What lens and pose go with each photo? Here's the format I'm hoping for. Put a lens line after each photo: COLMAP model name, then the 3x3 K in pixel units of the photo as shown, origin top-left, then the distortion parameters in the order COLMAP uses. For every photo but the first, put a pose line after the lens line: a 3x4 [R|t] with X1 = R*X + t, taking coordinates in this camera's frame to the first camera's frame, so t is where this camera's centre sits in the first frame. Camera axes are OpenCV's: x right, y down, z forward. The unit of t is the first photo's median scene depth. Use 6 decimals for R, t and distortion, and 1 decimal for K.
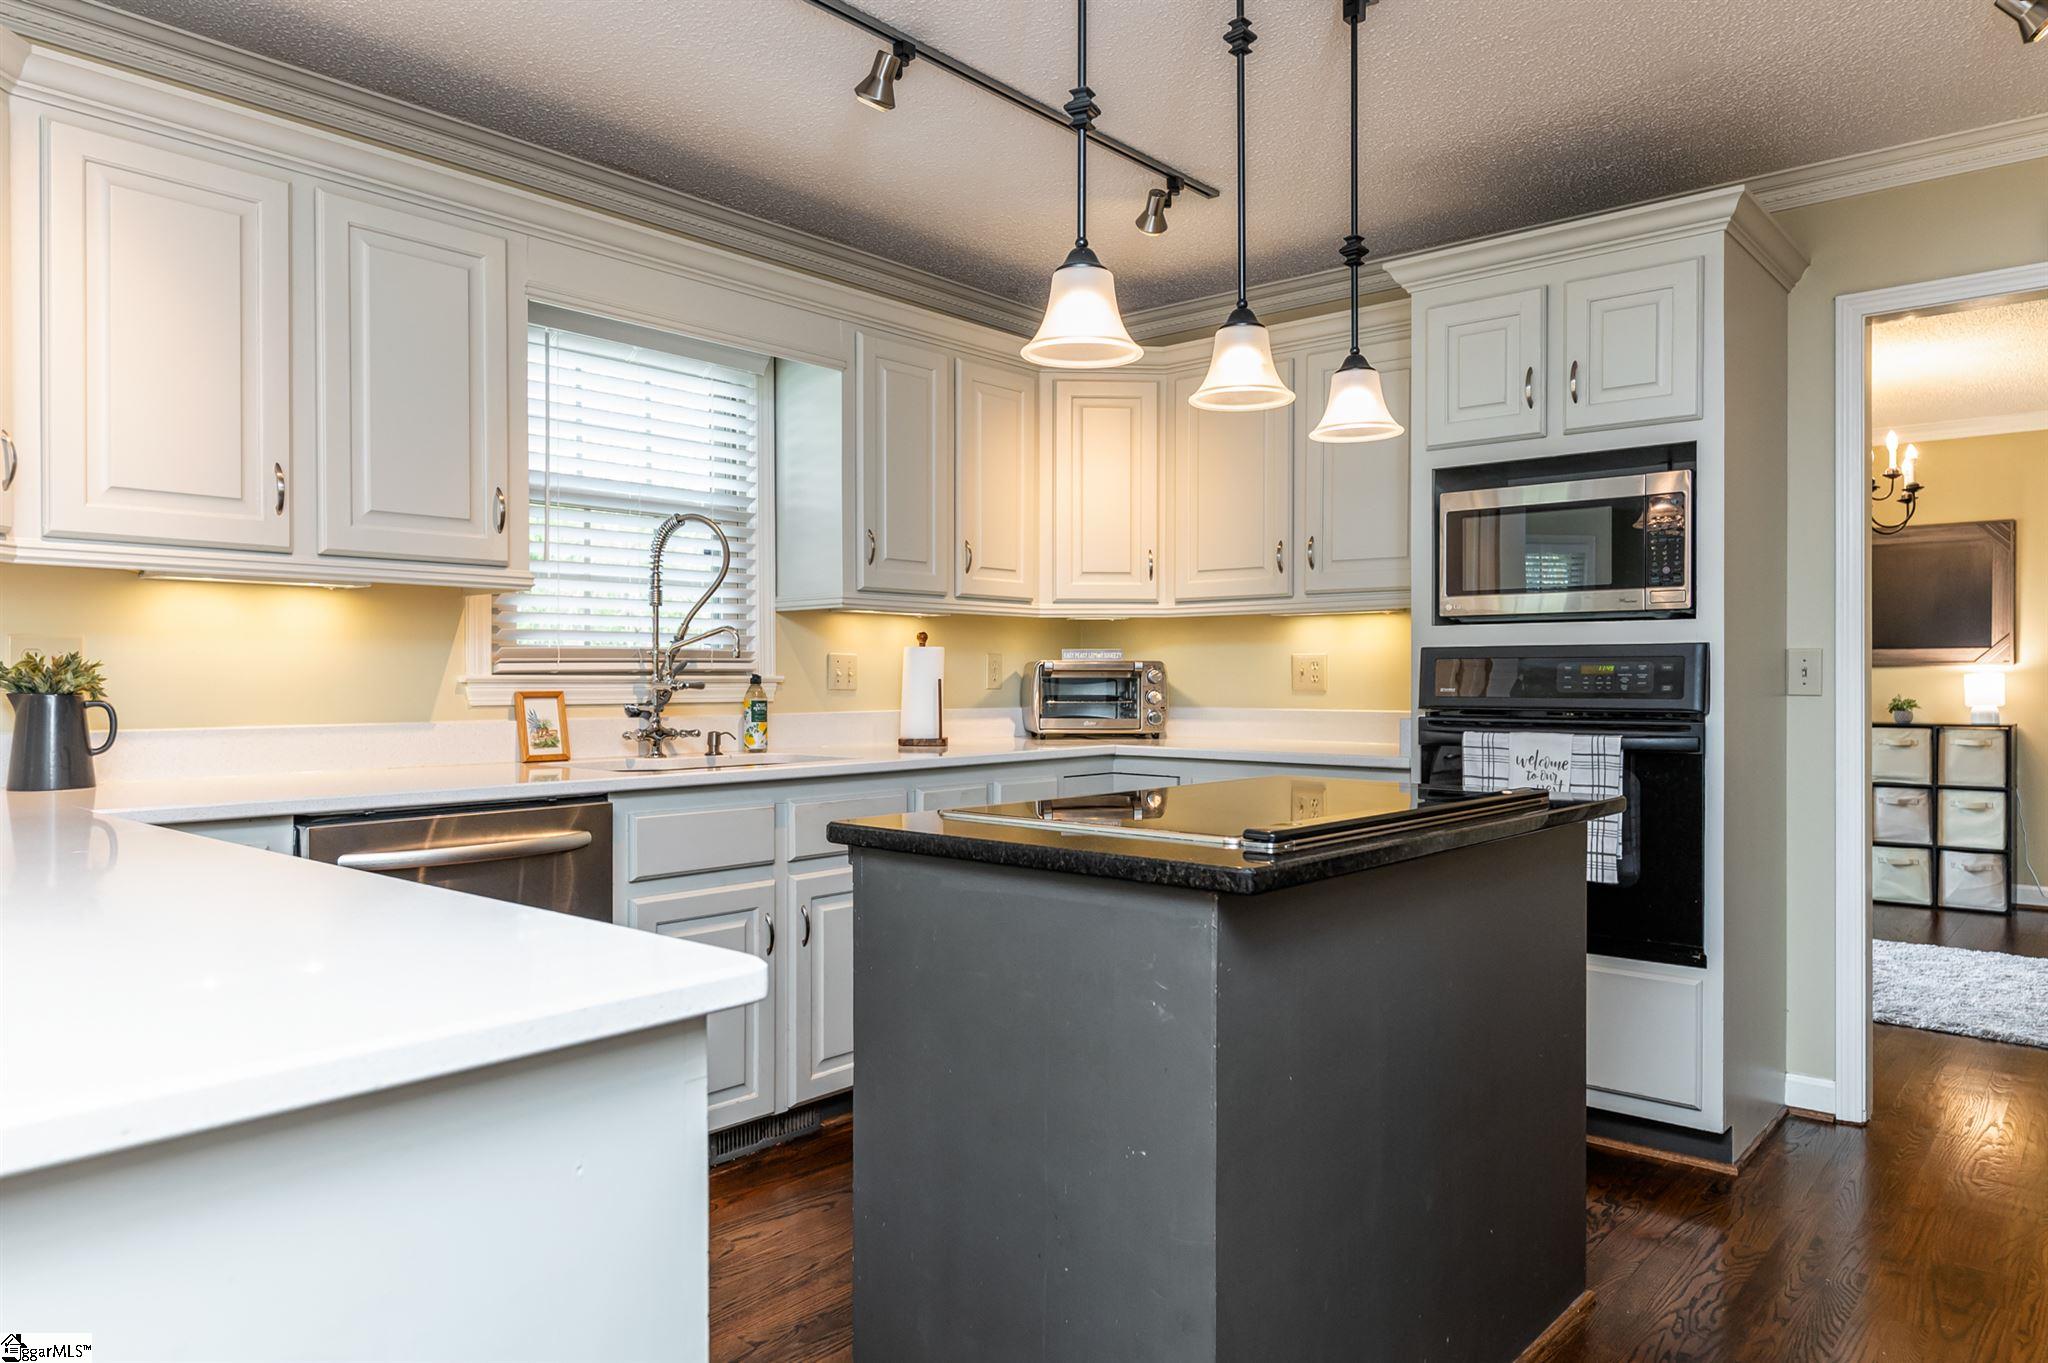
lens RADIAL K [[1343.4, 0, 1019.5], [0, 1343.4, 685.1], [0, 0, 1]] dist [0.005872, -0.000846]
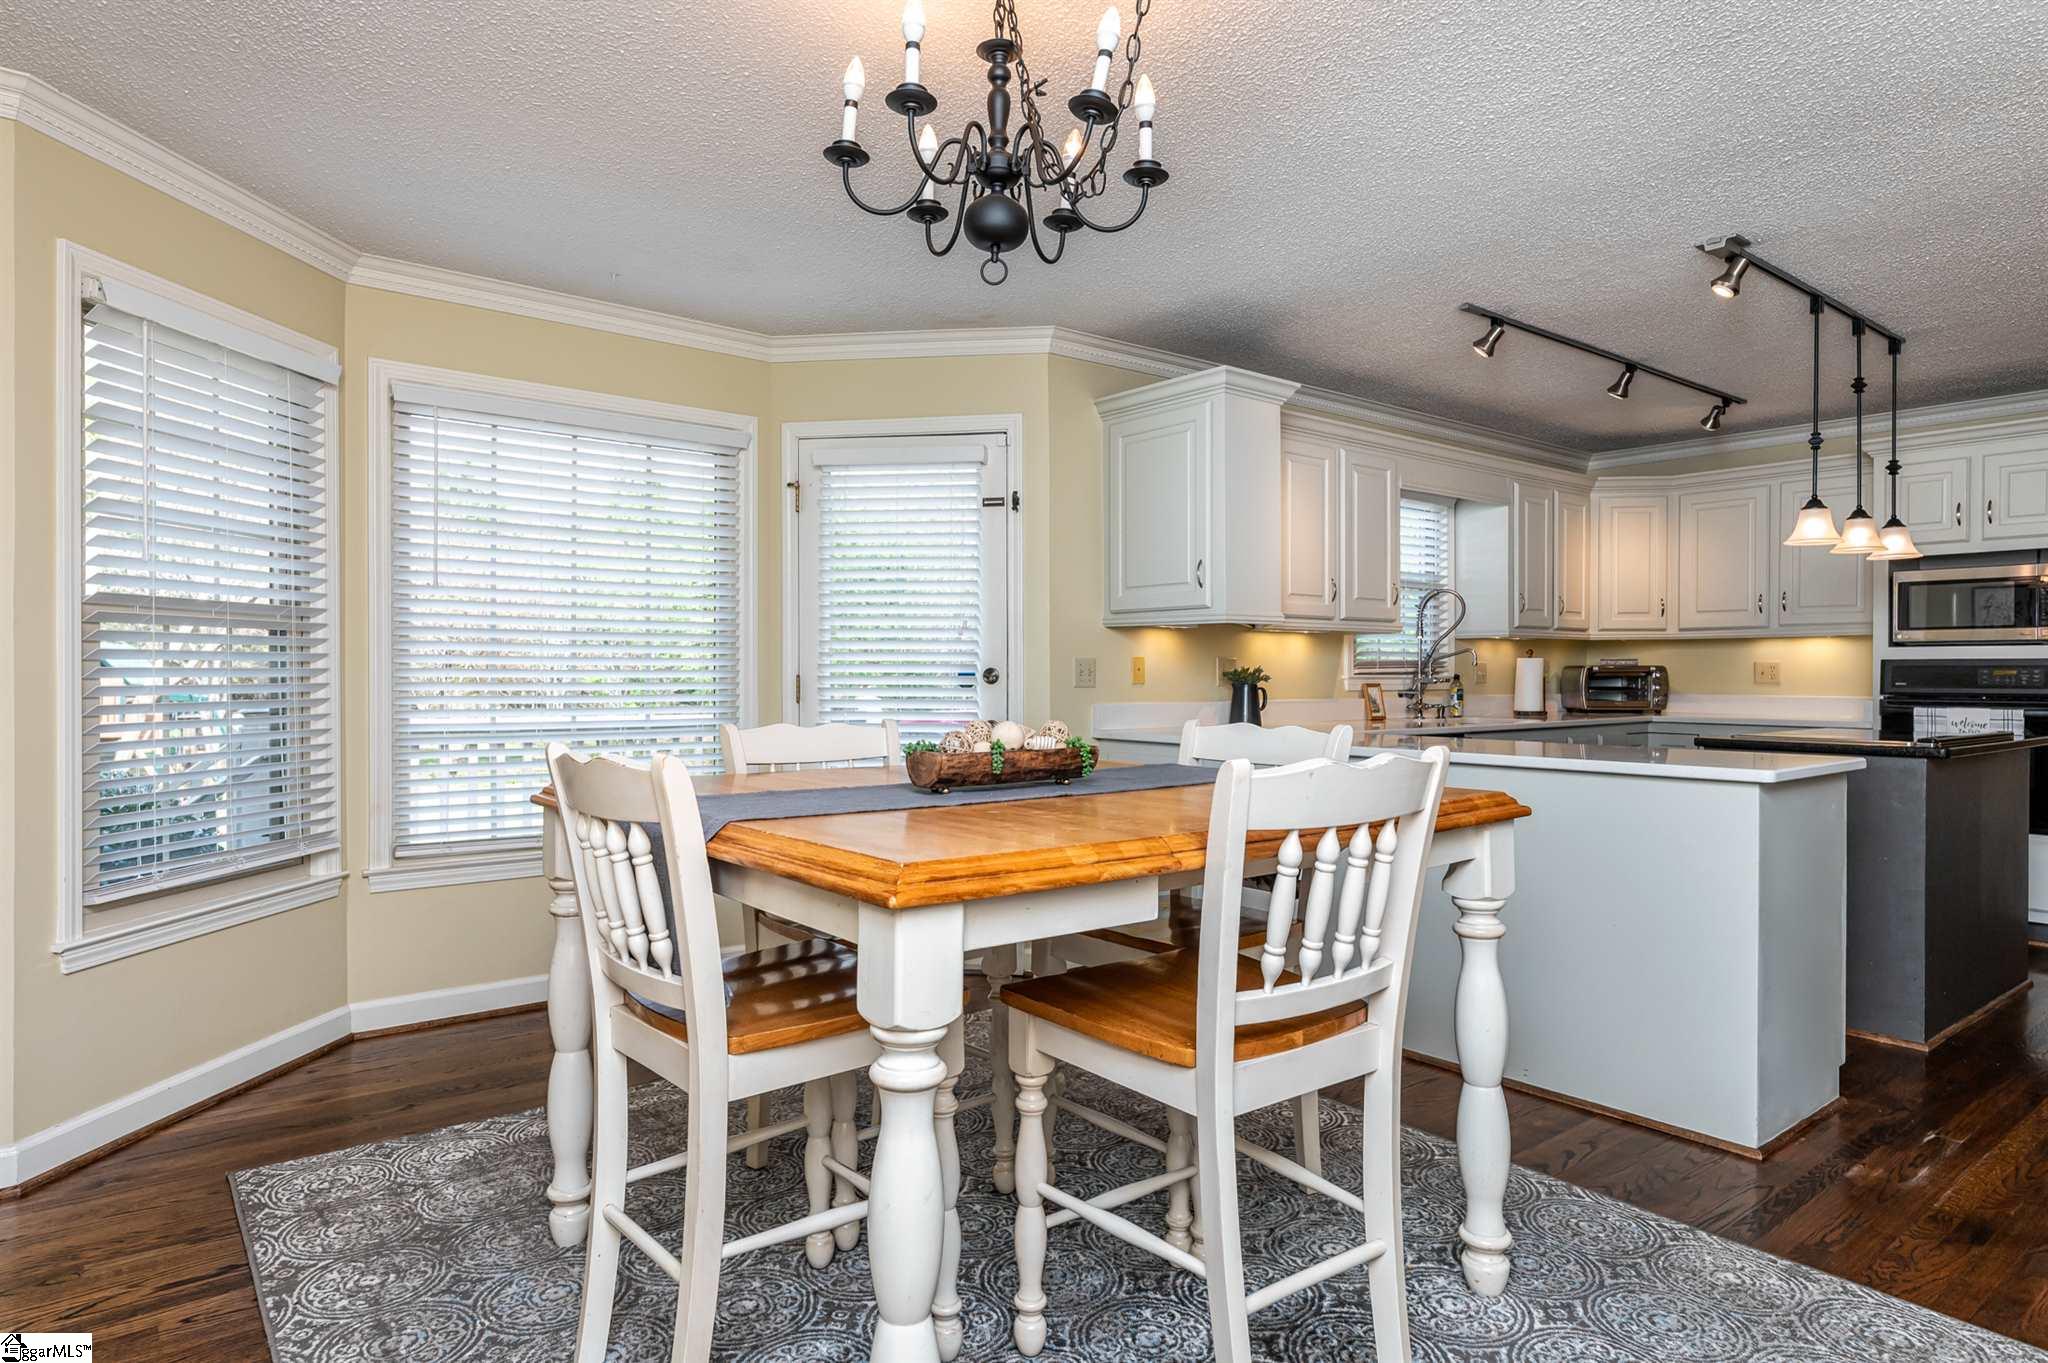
lens RADIAL K [[1166.5, 0, 1016.5], [0, 1166.5, 678.3], [0, 0, 1]] dist [0.000203, 0.000852]
pose [[0.982187, 0.001257, -0.187901, -0.549330], [-0.001127, 0.999999, 0.000798, -0.003706], [0.187902, -0.000572, 0.982188, -0.744640]]
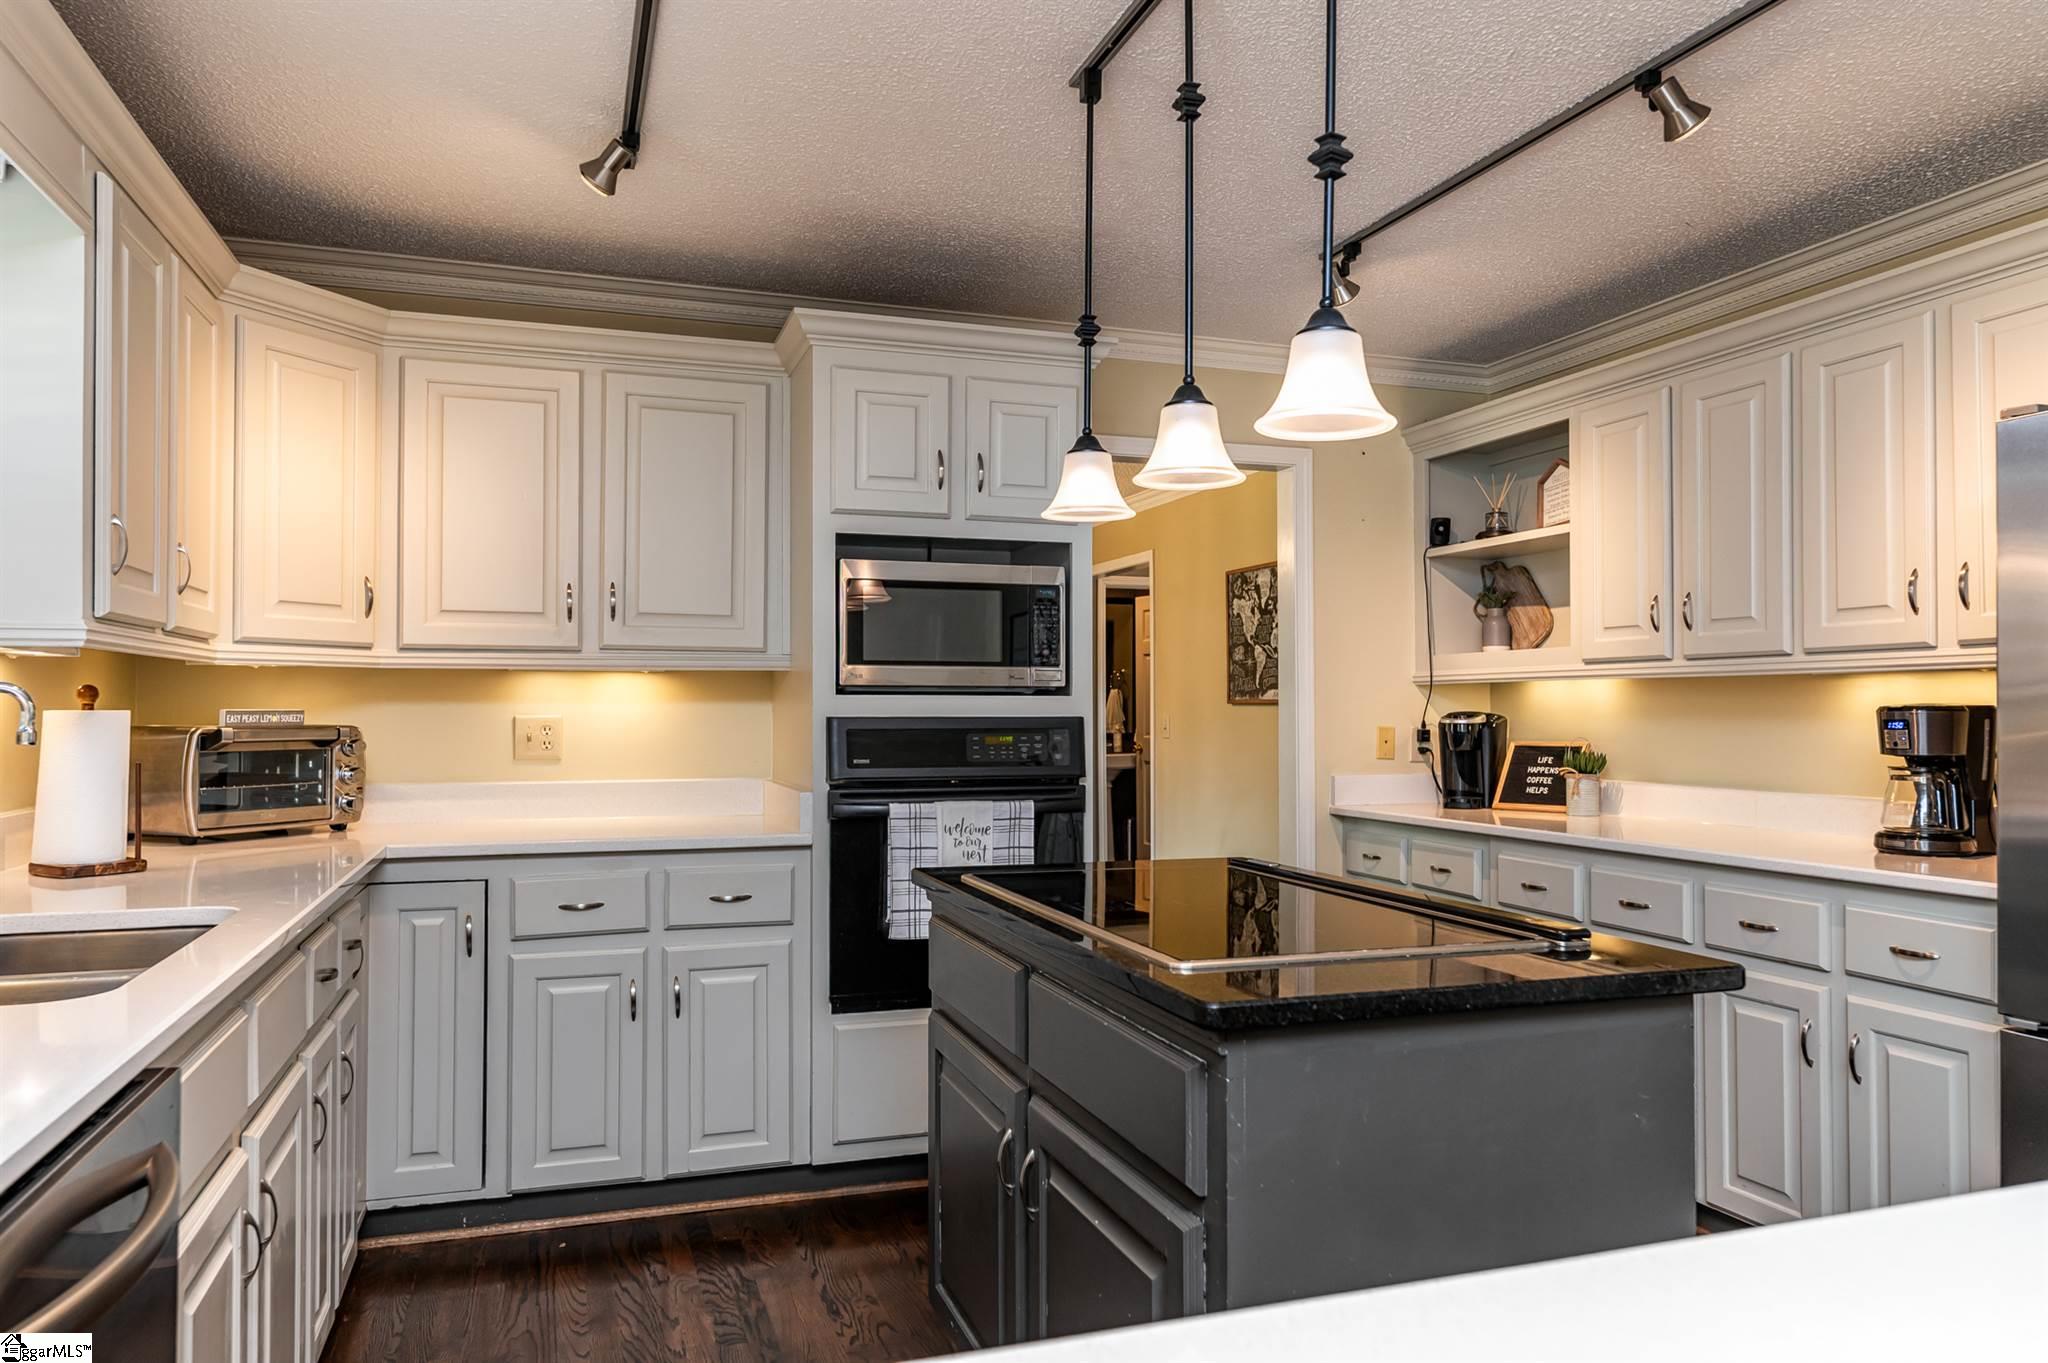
lens RADIAL K [[1343.4, 0, 1018.0], [0, 1343.4, 686.7], [0, 0, 1]] dist [0.005872, -0.000846]
pose [[0.502851, 0.013921, 0.864261, -0.481830], [0.004014, 0.999822, -0.018440, -0.033246], [-0.864364, 0.012742, 0.502706, 0.421974]]
